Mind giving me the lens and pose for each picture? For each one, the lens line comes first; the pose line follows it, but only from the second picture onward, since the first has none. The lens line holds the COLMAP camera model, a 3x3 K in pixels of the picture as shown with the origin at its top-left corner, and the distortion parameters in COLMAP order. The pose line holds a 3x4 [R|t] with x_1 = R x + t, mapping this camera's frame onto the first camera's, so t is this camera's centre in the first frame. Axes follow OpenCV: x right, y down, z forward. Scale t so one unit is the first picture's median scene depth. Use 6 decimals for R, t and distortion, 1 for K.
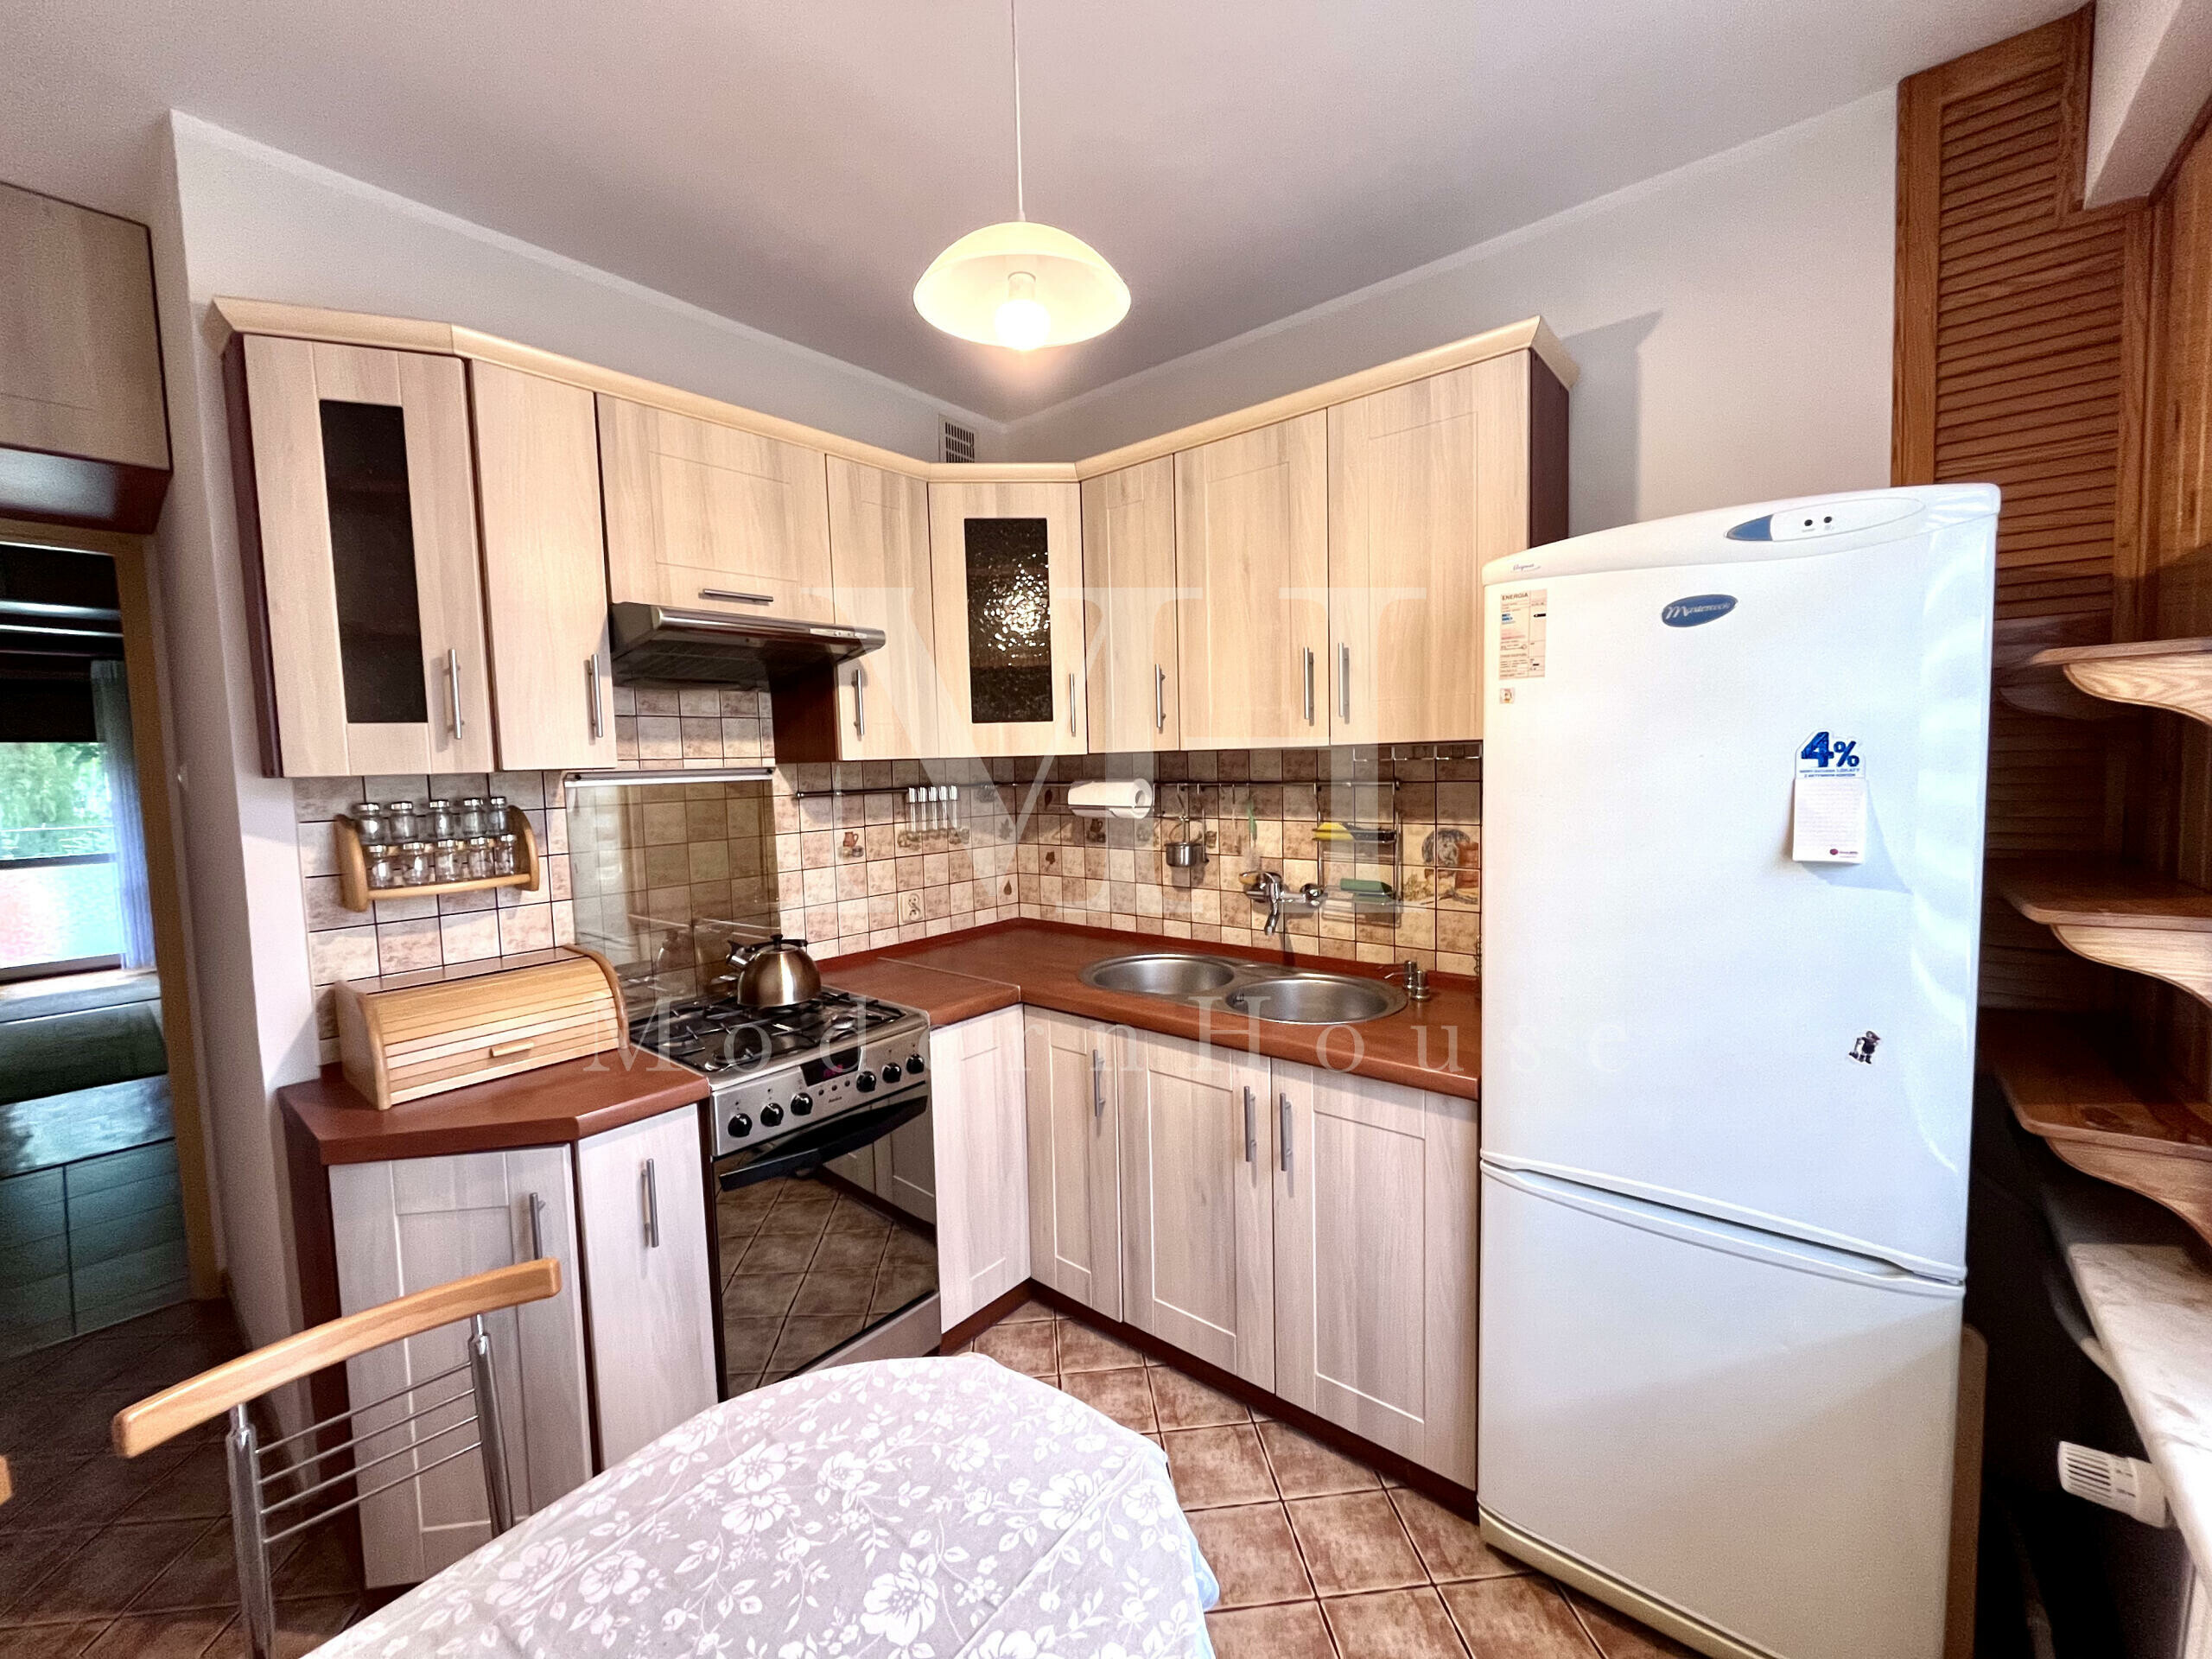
lens RADIAL K [[886.2, 0, 1114.3], [0, 886.2, 825.9], [0, 0, 1]] dist [-0.003845, 0.000623]
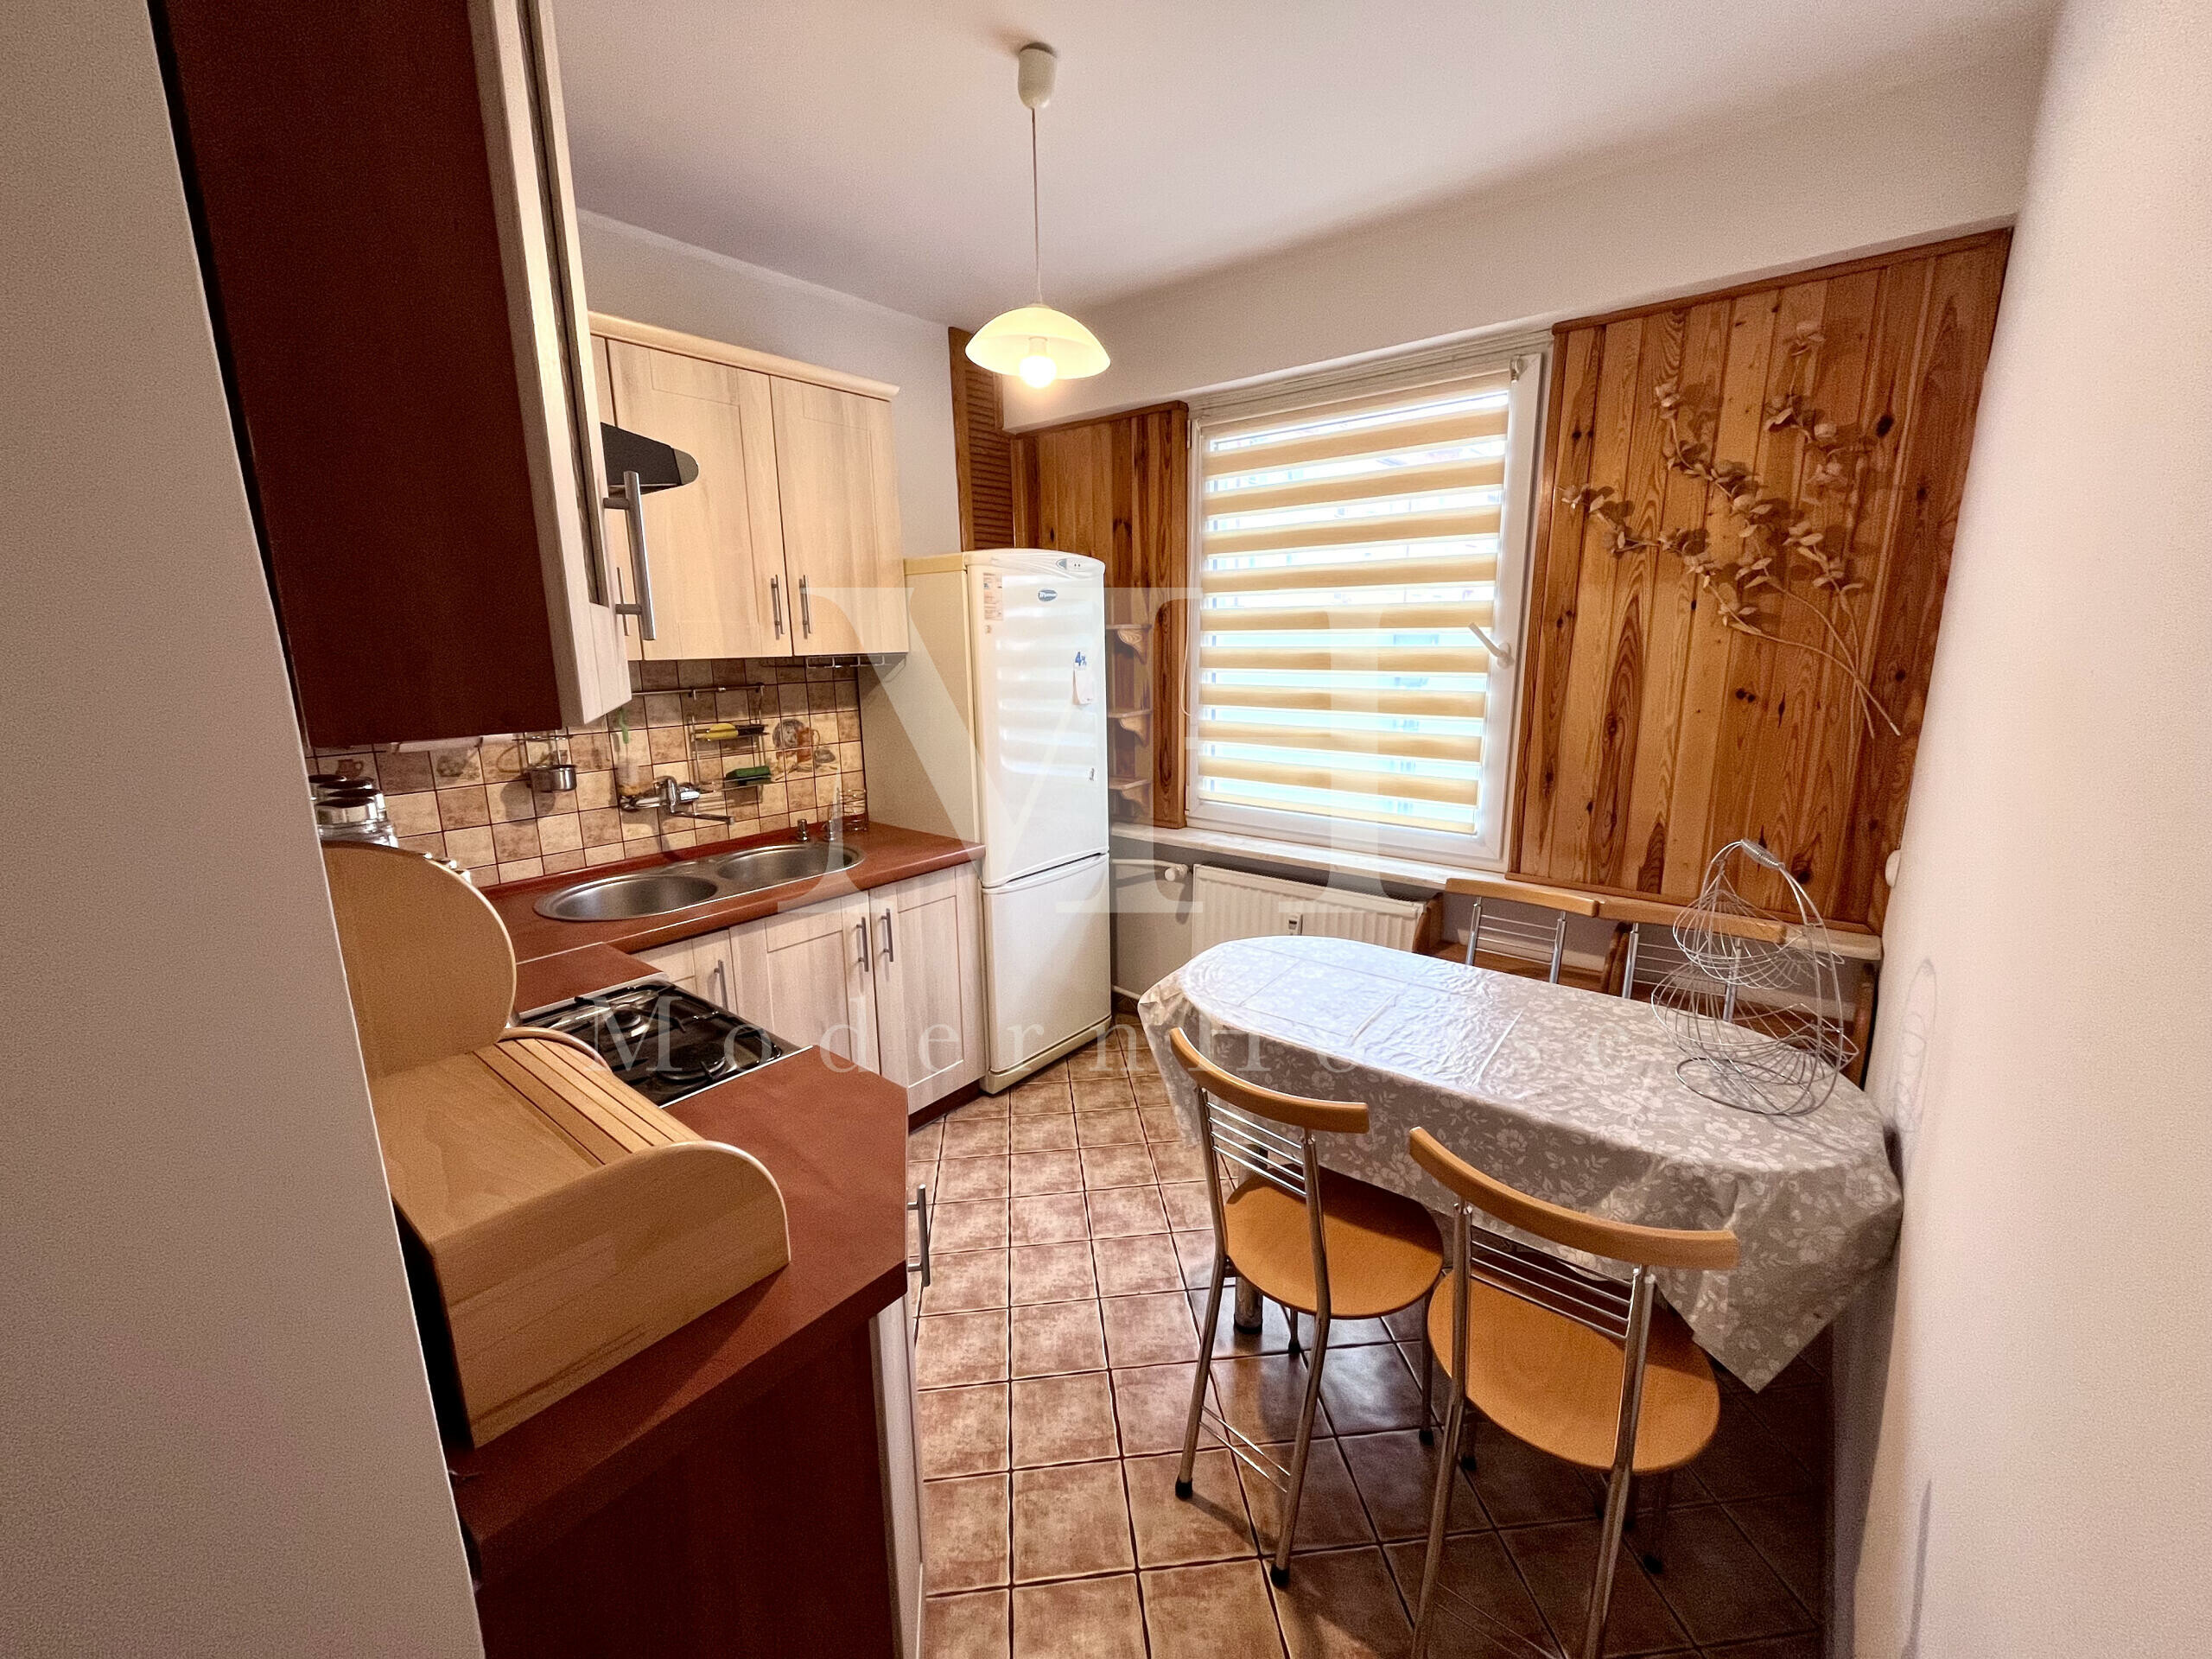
lens RADIAL K [[886.2, 0, 1113.5], [0, 886.2, 826.3], [0, 0, 1]] dist [-0.003845, 0.000623]
pose [[-0.018538, -0.182855, 0.982965, -0.978552], [0.087231, 0.979089, 0.183780, -0.041737], [-0.996016, 0.089152, -0.002200, 0.532238]]
